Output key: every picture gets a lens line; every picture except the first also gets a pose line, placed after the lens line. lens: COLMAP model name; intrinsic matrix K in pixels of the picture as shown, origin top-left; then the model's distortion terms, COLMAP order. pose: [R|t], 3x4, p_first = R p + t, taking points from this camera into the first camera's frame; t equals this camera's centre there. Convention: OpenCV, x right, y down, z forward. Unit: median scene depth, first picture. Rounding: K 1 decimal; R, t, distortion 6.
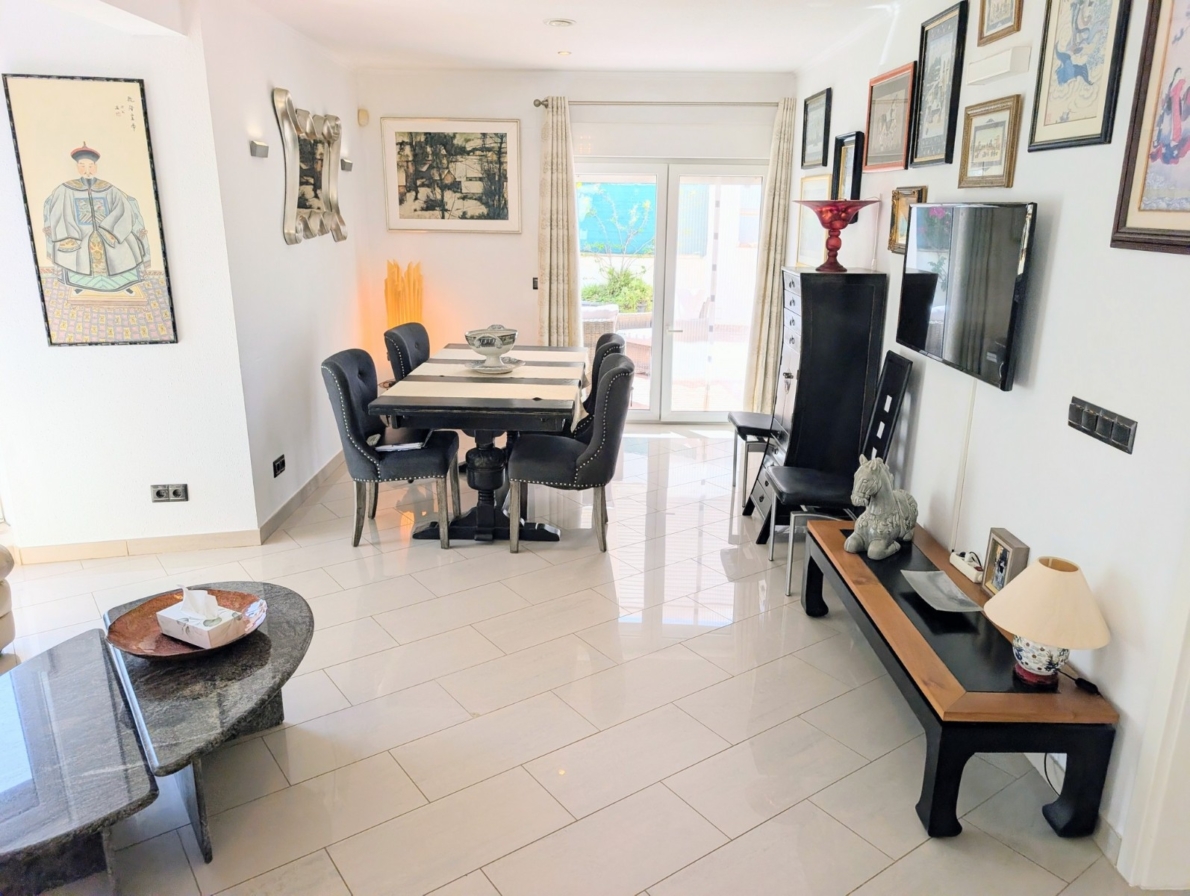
lens RADIAL K [[857.3, 0, 596.3], [0, 857.3, 449.6], [0, 0, 1]] dist [0.029312, -0.026088]
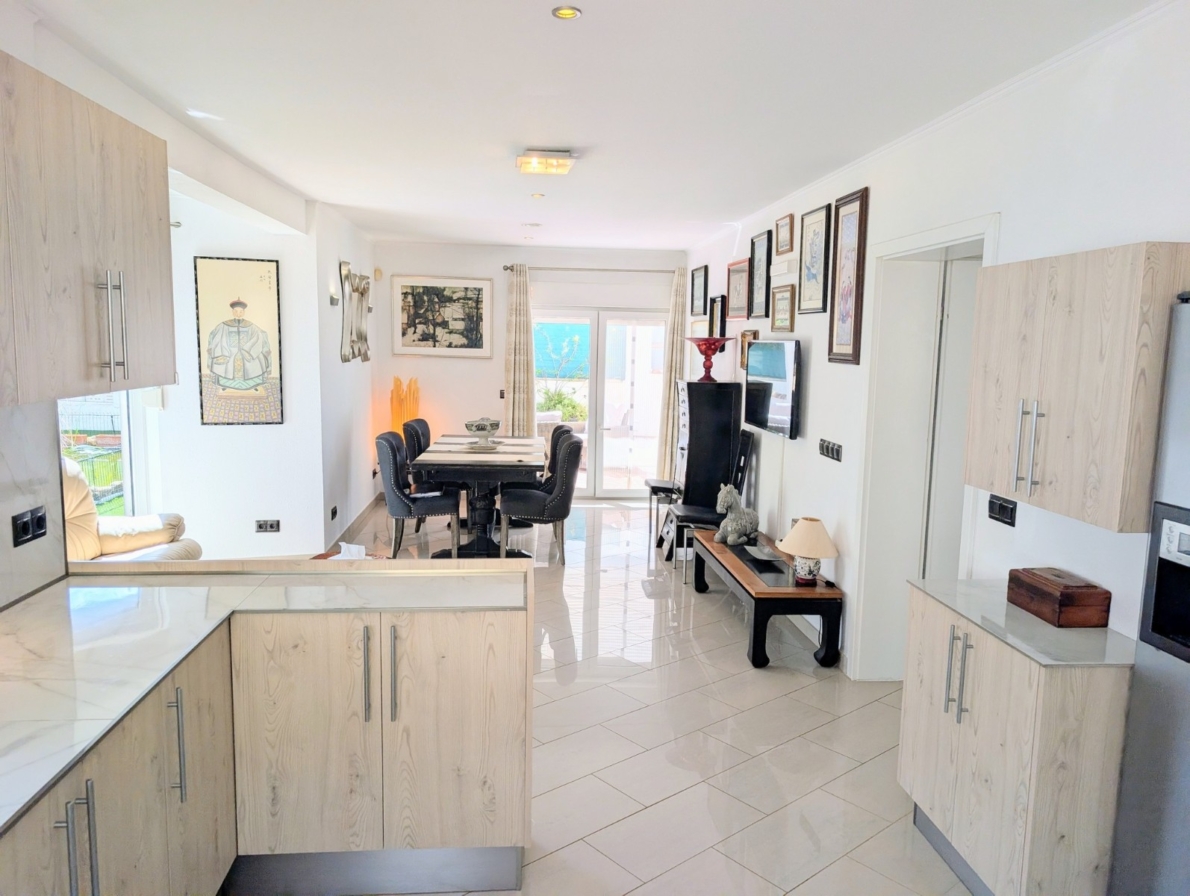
lens RADIAL K [[857.3, 0, 590.6], [0, 857.3, 448.0], [0, 0, 1]] dist [0.029312, -0.026088]
pose [[0.996269, -0.000087, 0.086299, -0.080029], [0.013019, 0.988706, -0.149300, 0.156897], [-0.085311, 0.149867, 0.985019, -0.550822]]
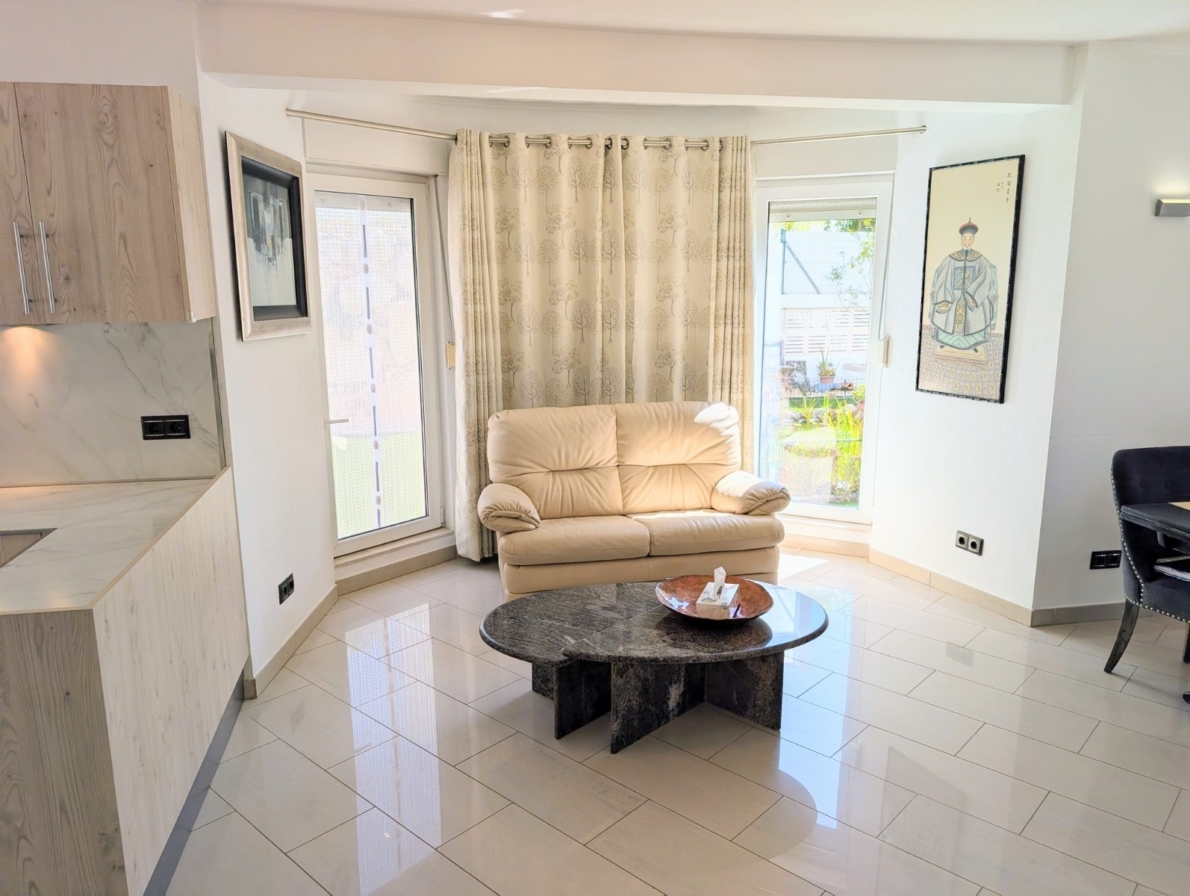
lens RADIAL K [[857.3, 0, 592.0], [0, 857.3, 452.3], [0, 0, 1]] dist [0.029312, -0.026088]
pose [[0.190297, 0.187600, -0.963635, 0.438283], [-0.263818, 0.955238, 0.133867, -0.079838], [0.945615, 0.228750, 0.231272, 0.325764]]
